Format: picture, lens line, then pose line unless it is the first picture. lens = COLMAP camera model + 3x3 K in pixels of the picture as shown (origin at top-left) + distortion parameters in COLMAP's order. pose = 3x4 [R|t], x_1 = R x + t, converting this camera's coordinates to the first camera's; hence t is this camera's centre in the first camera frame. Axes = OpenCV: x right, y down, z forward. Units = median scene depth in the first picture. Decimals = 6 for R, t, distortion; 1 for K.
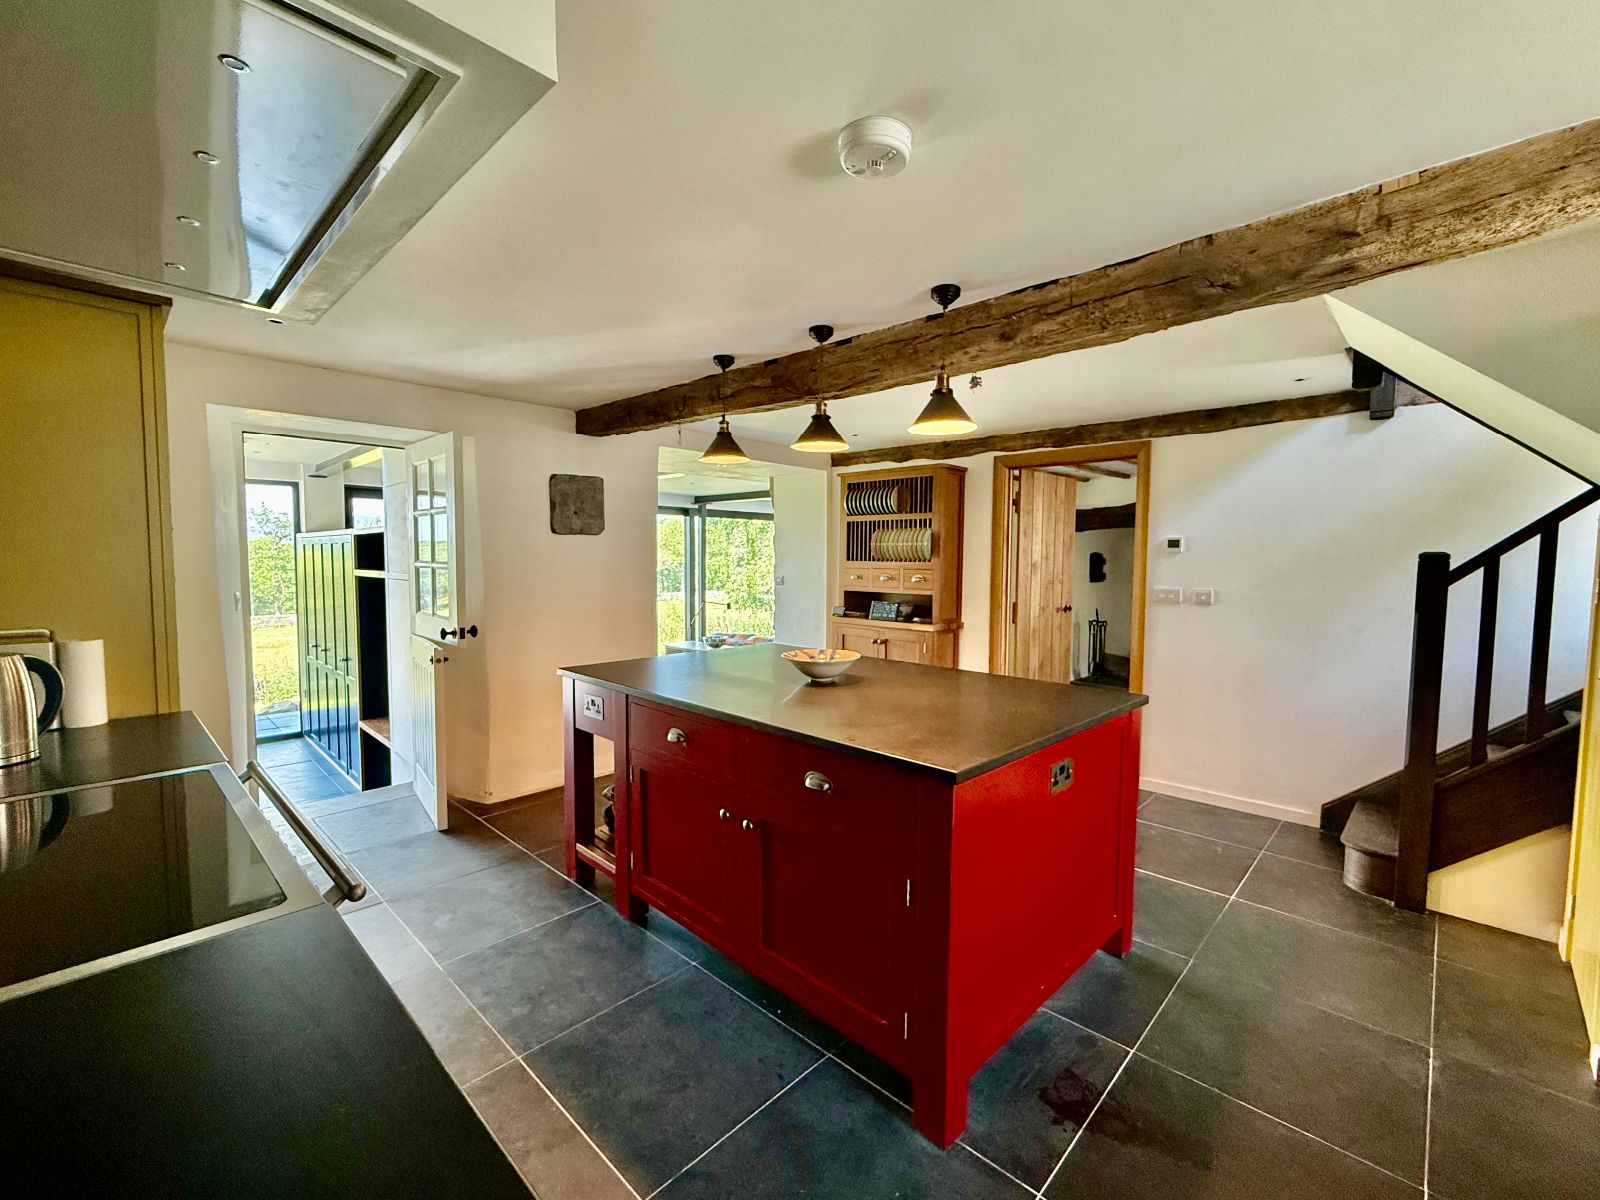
lens RADIAL K [[685.6, 0, 797.8], [0, 685.6, 598.2], [0, 0, 1]] dist [-0.001707, -0.000091]
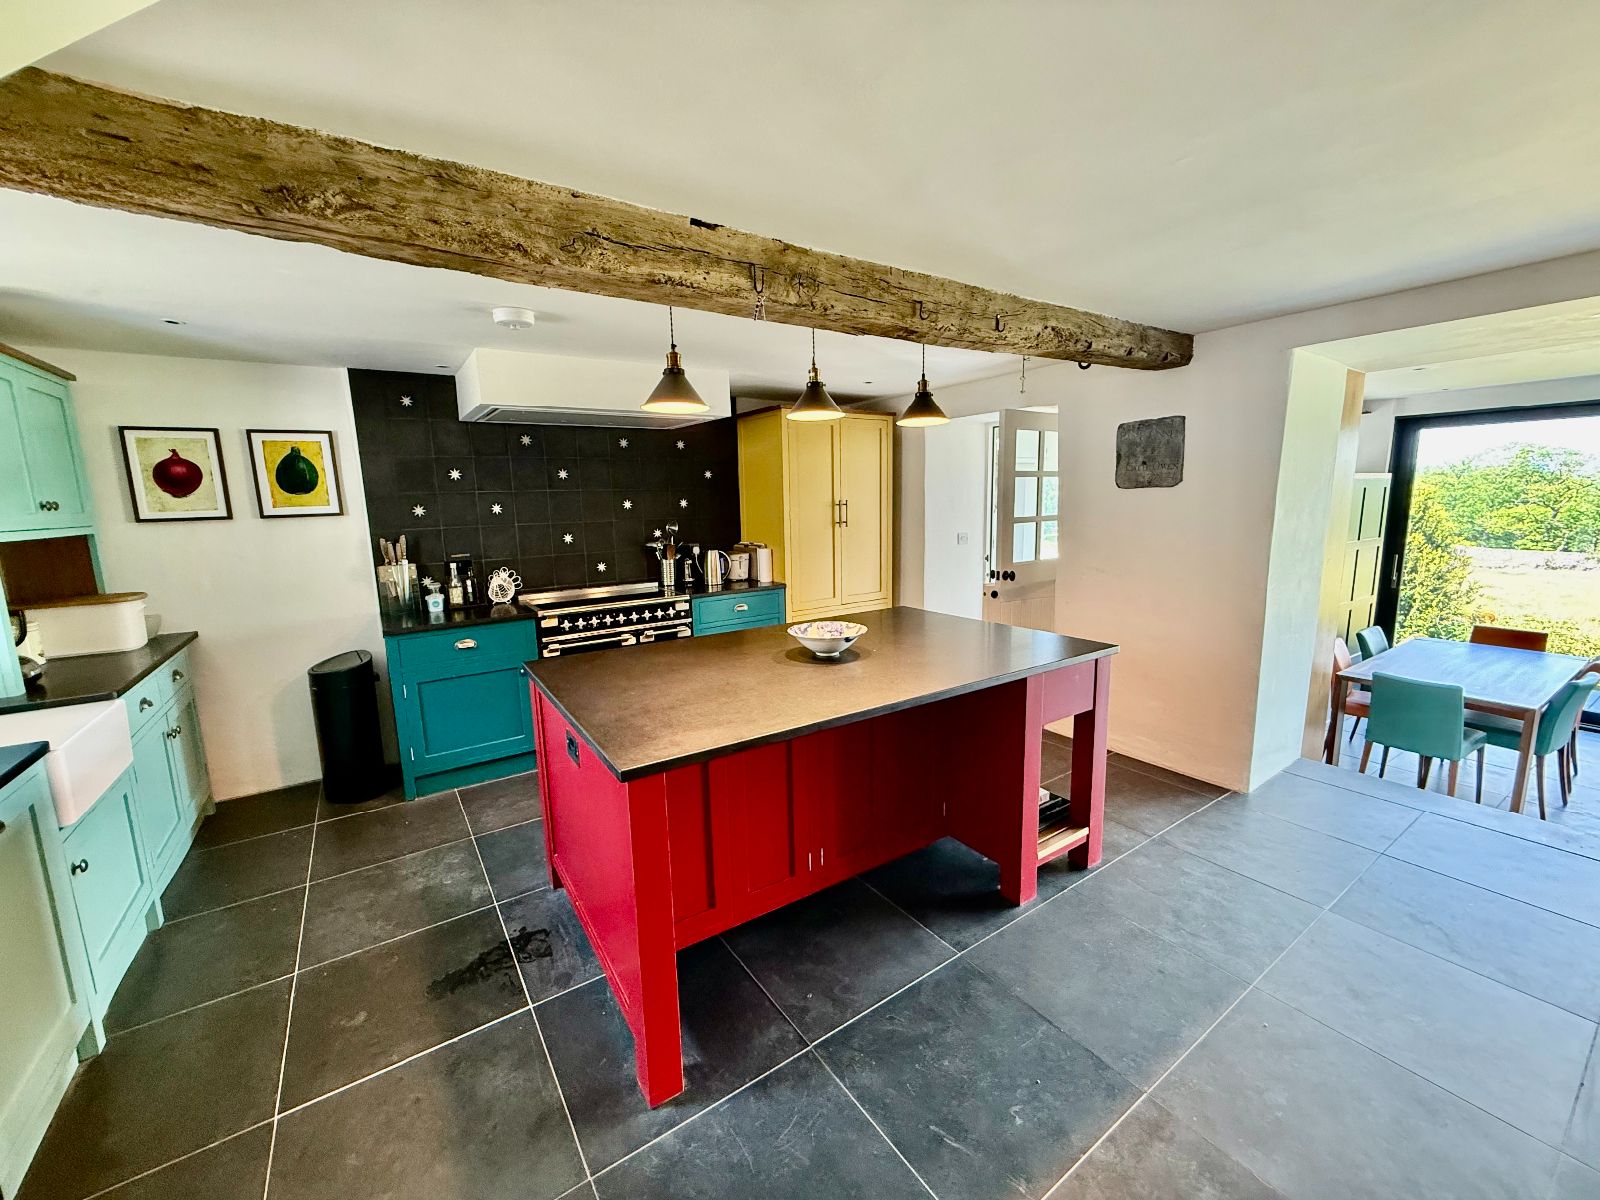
lens RADIAL K [[639.8, 0, 793.2], [0, 639.8, 603.9], [0, 0, 1]] dist [-0.001514, 0.000668]
pose [[-0.215508, 0.158830, -0.963498, 0.619100], [-0.038247, 0.984553, 0.170856, -0.071230], [0.975753, 0.073671, -0.206104, 0.762882]]
